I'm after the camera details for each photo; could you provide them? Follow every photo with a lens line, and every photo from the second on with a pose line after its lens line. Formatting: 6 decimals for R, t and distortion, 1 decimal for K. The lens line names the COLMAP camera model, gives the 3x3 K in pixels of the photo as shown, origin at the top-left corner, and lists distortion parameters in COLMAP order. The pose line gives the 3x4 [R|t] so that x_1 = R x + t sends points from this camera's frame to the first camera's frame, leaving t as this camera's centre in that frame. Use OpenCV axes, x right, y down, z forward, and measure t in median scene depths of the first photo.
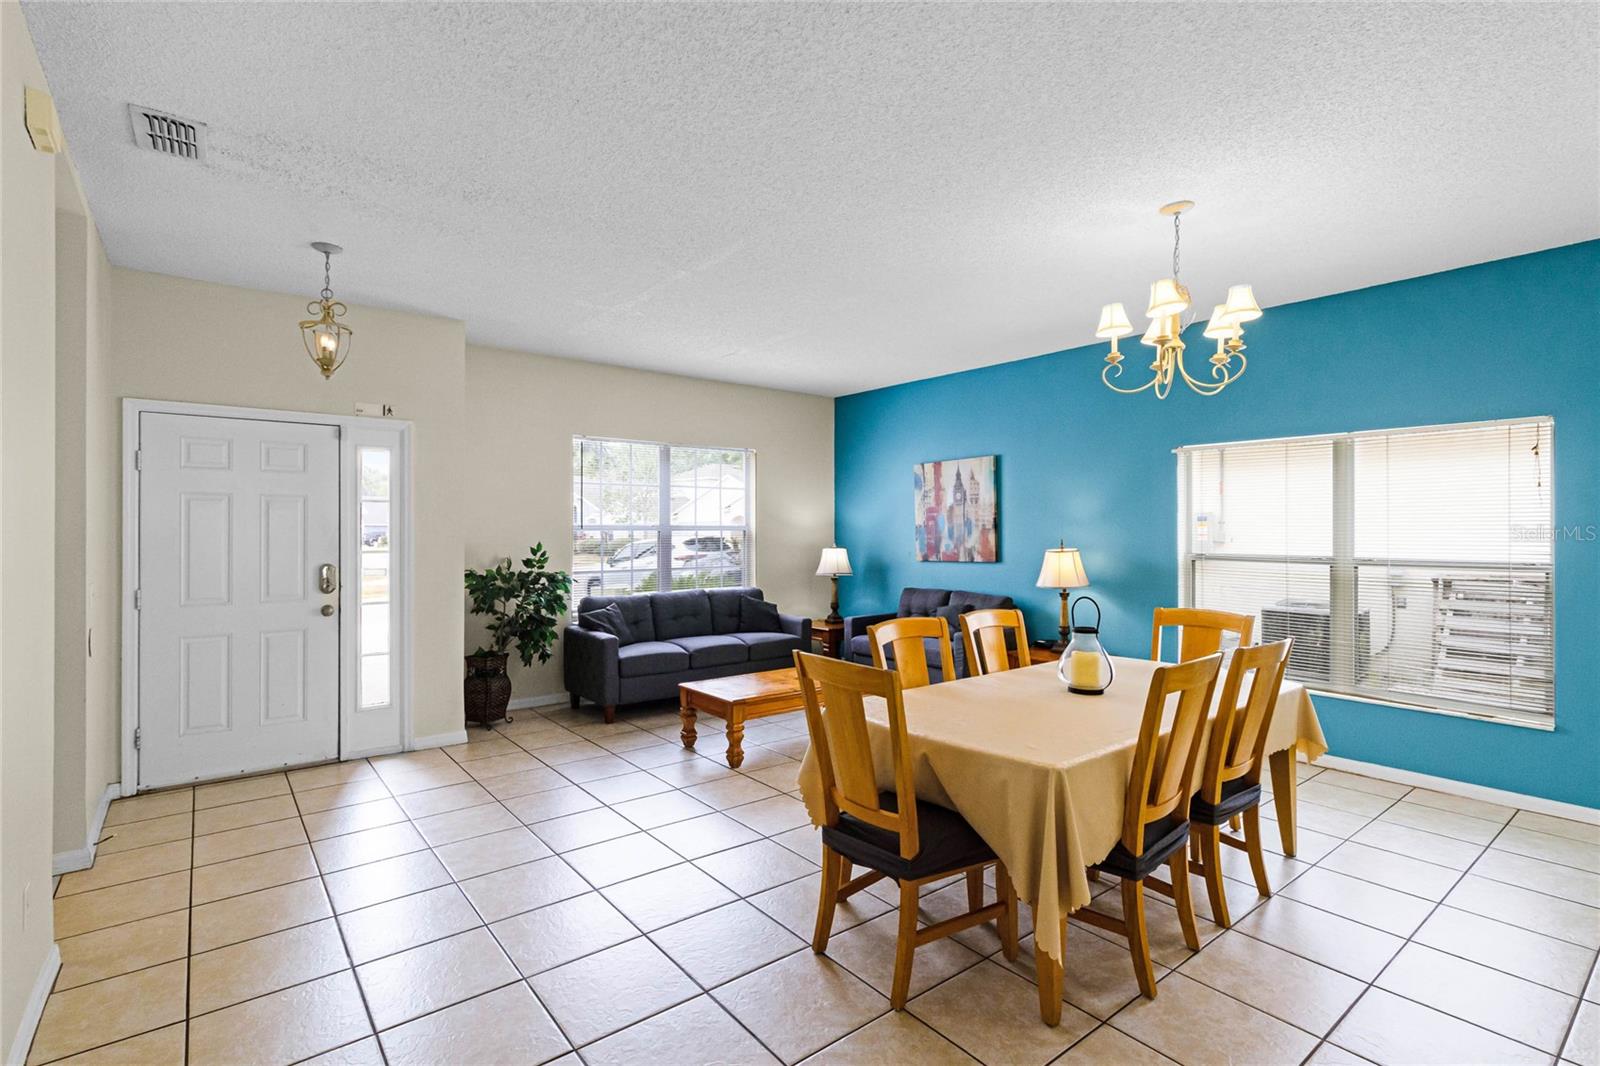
lens RADIAL K [[750.5, 0, 805.6], [0, 750.5, 531.5], [0, 0, 1]] dist [0.004383, -0.001488]
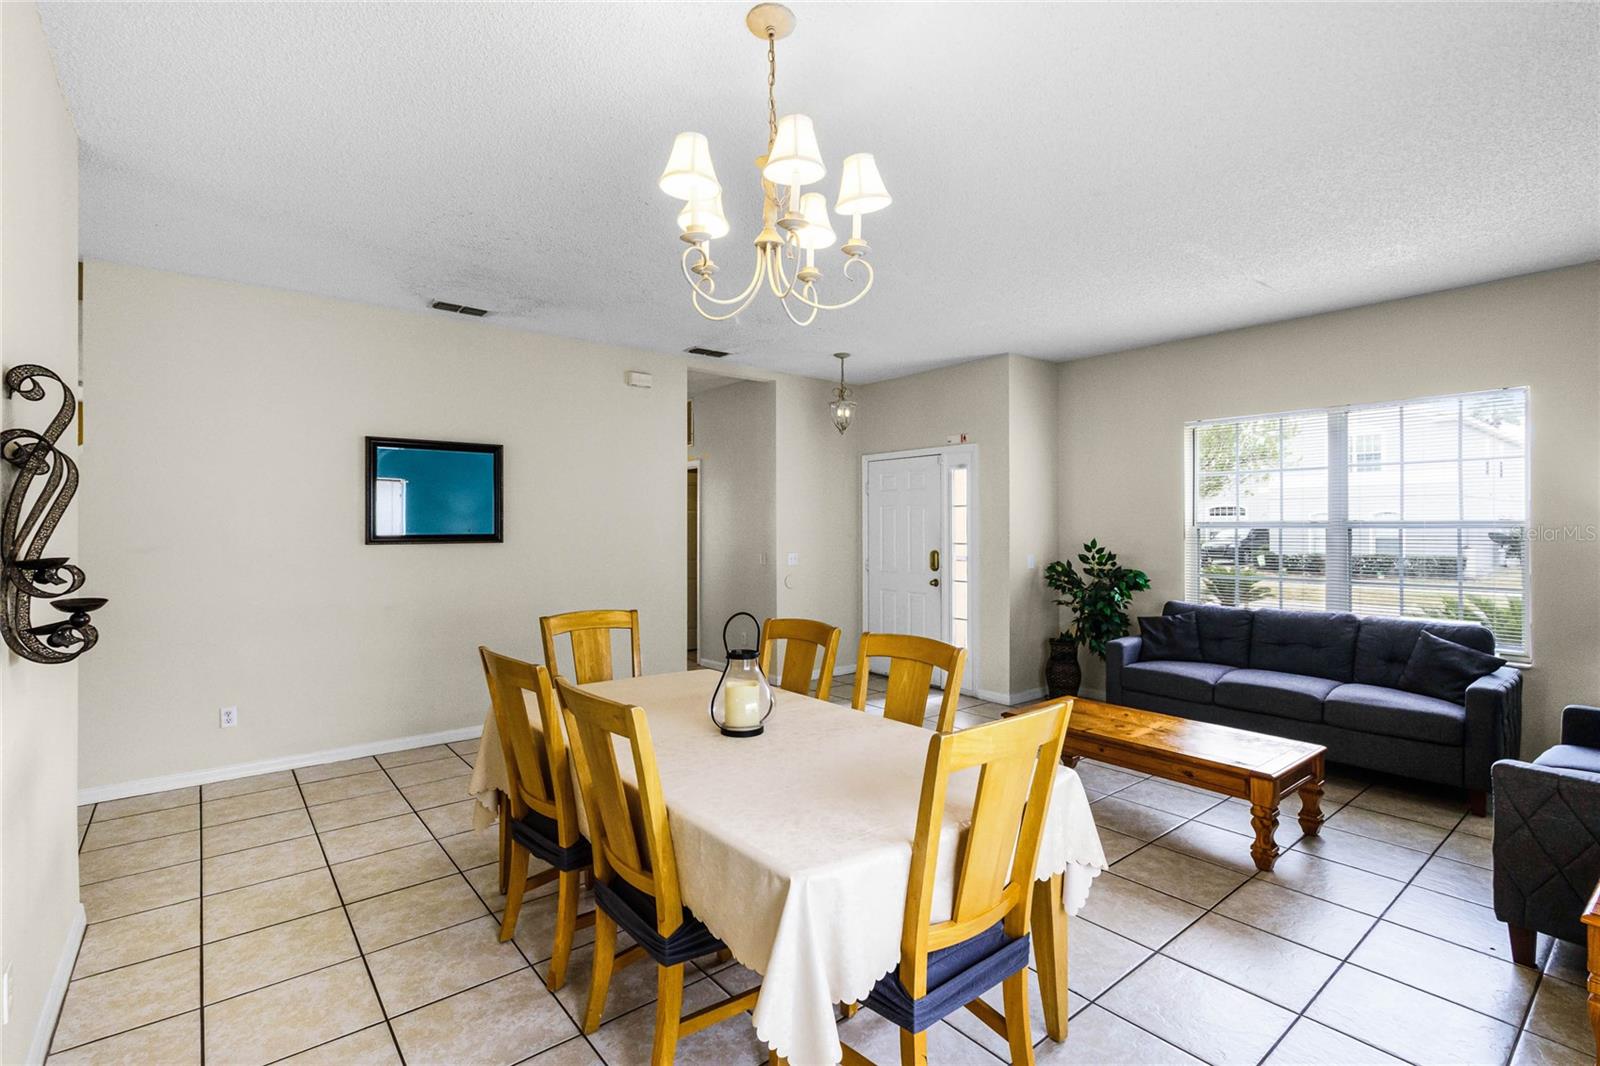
lens RADIAL K [[750.5, 0, 801.7], [0, 750.5, 525.8], [0, 0, 1]] dist [0.004383, -0.001488]
pose [[0.009347, -0.007071, -0.999931, 0.804093], [-0.006359, 0.999954, -0.007131, 0.007094], [0.999936, 0.006426, 0.009302, 0.728512]]
